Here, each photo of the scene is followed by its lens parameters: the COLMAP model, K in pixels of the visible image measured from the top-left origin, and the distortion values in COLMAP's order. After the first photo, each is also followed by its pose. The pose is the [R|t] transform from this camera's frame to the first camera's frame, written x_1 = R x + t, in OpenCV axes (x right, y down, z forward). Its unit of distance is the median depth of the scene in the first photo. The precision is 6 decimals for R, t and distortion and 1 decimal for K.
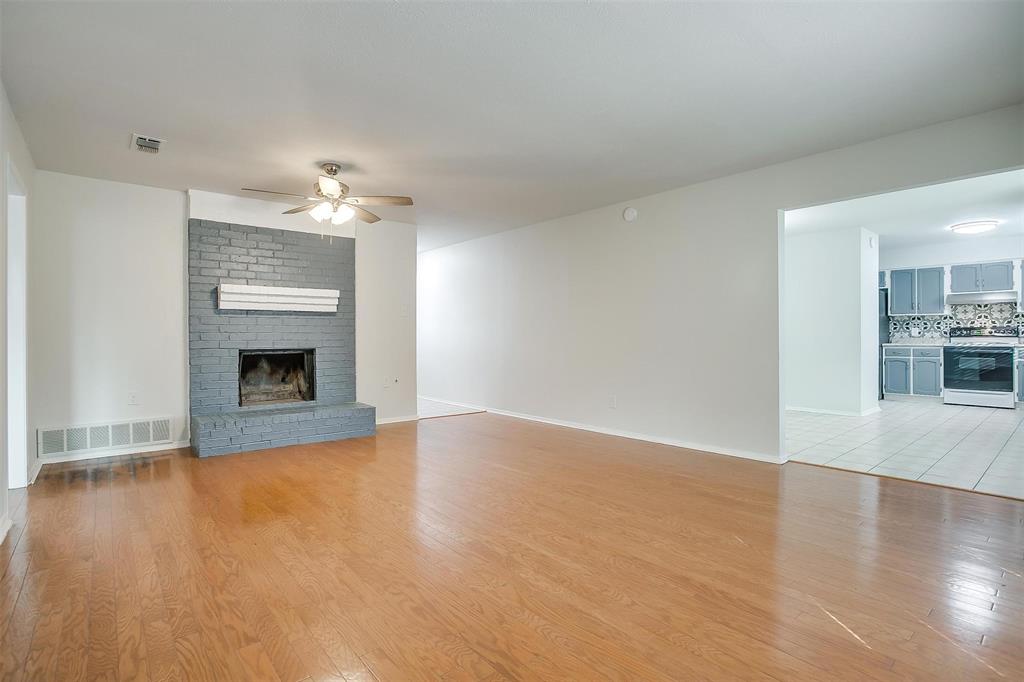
lens RADIAL K [[501.9, 0, 510.8], [0, 501.9, 337.2], [0, 0, 1]] dist [-0.055393, 0.022442]
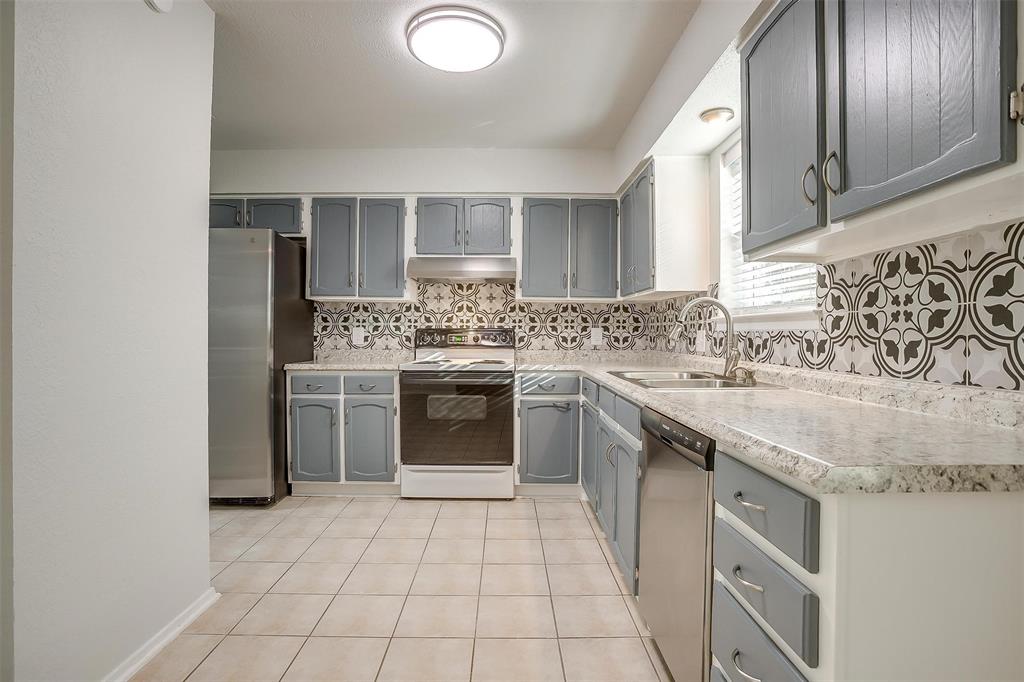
lens RADIAL K [[503.5, 0, 512.0], [0, 503.5, 341.0], [0, 0, 1]] dist [-0.064427, 0.000258]
pose [[0.635526, 0.000220, 0.772080, 0.589321], [-0.005856, 0.999973, 0.004535, -0.010126], [-0.772057, -0.007403, 0.635510, 0.619465]]
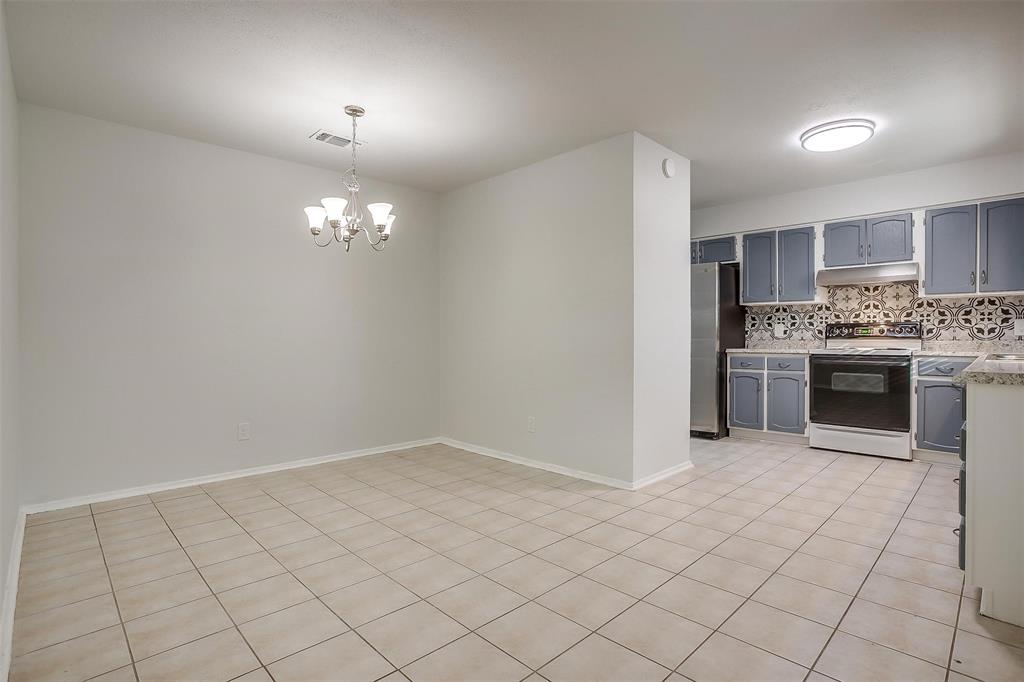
lens RADIAL K [[501.9, 0, 510.8], [0, 501.9, 337.2], [0, 0, 1]] dist [-0.055393, 0.022442]
pose [[0.997642, 0.002046, 0.068605, 0.462360], [-0.002055, 0.999998, 0.000060, -0.001350], [-0.068605, -0.000201, 0.997644, 0.400327]]
